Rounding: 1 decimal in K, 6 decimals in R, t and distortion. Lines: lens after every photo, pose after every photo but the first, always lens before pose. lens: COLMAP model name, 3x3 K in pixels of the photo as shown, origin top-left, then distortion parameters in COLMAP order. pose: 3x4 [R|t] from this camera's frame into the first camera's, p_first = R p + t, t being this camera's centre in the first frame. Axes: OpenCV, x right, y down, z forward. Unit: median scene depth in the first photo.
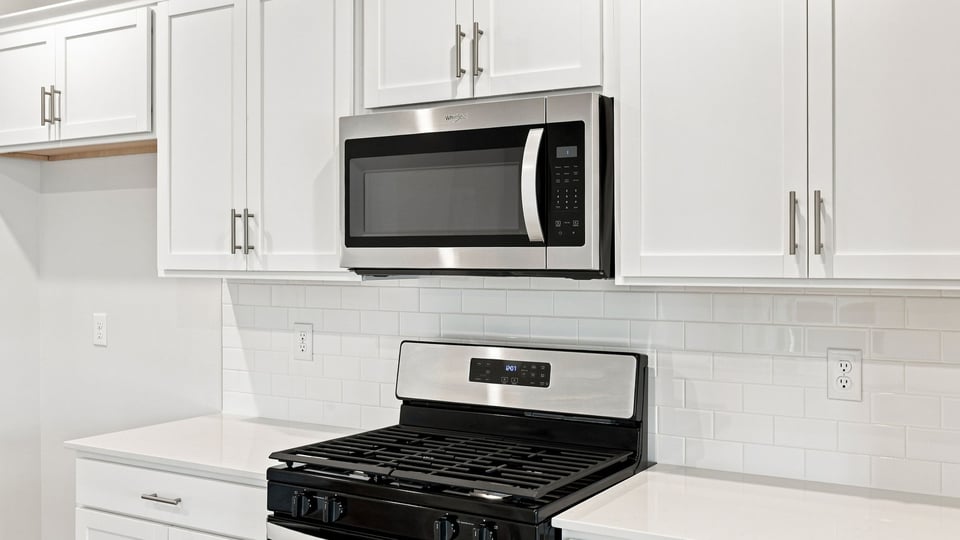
lens RADIAL K [[954.6, 0, 503.2], [0, 954.6, 259.8], [0, 0, 1]] dist [-0.006401, 0.000000]
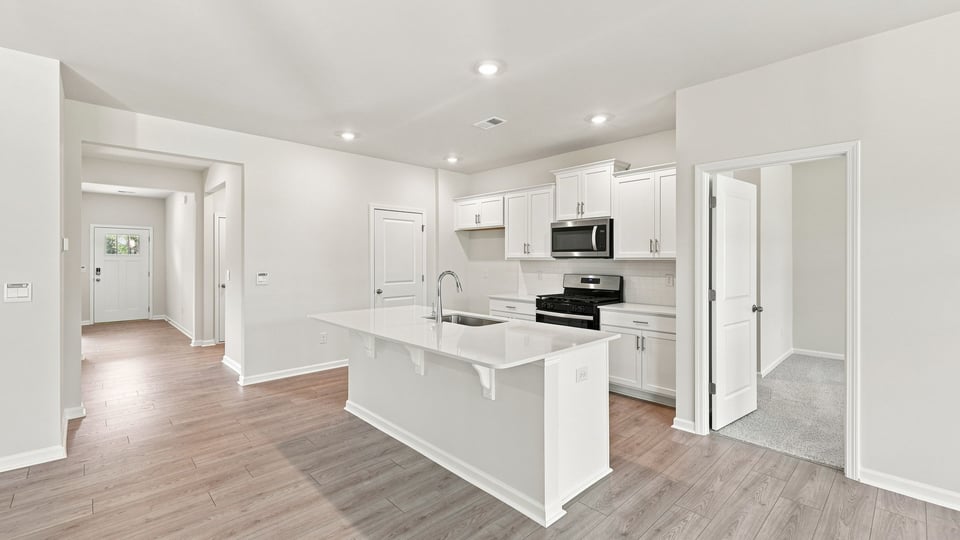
lens RADIAL K [[415.3, 0, 461.3], [0, 415.3, 266.5], [0, 0, 1]] dist [-0.004538, -0.000478]
pose [[0.948408, 0.004956, -0.317013, 0.050242], [0.001059, 0.999823, 0.018798, 0.018044], [0.317050, -0.018164, 0.948235, -0.994384]]
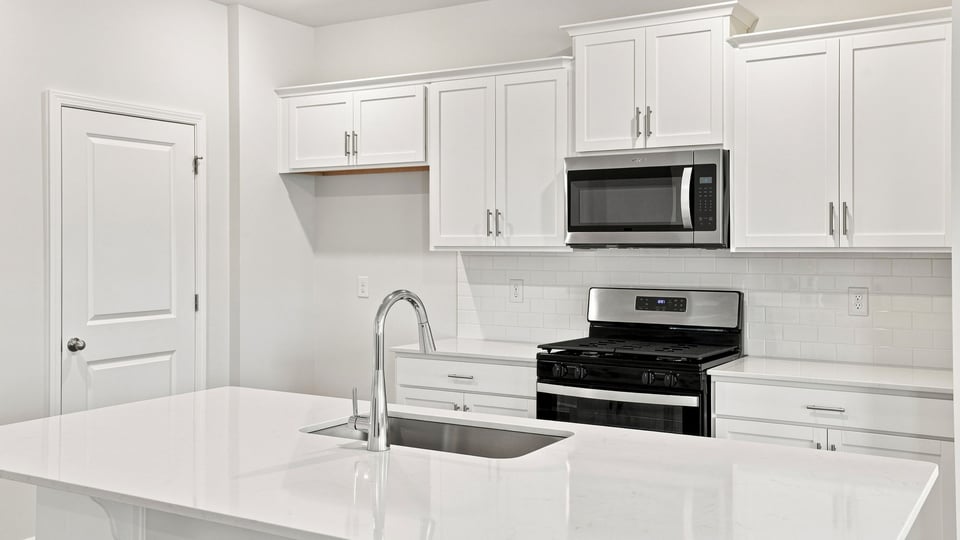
lens RADIAL K [[954.6, 0, 464.7], [0, 954.6, 247.4], [0, 0, 1]] dist [-0.006401, 0.000000]
pose [[0.999241, -0.001357, -0.038927, -0.287572], [0.001397, 0.999999, 0.001009, 0.013149], [0.038925, -0.001063, 0.999242, -0.759453]]
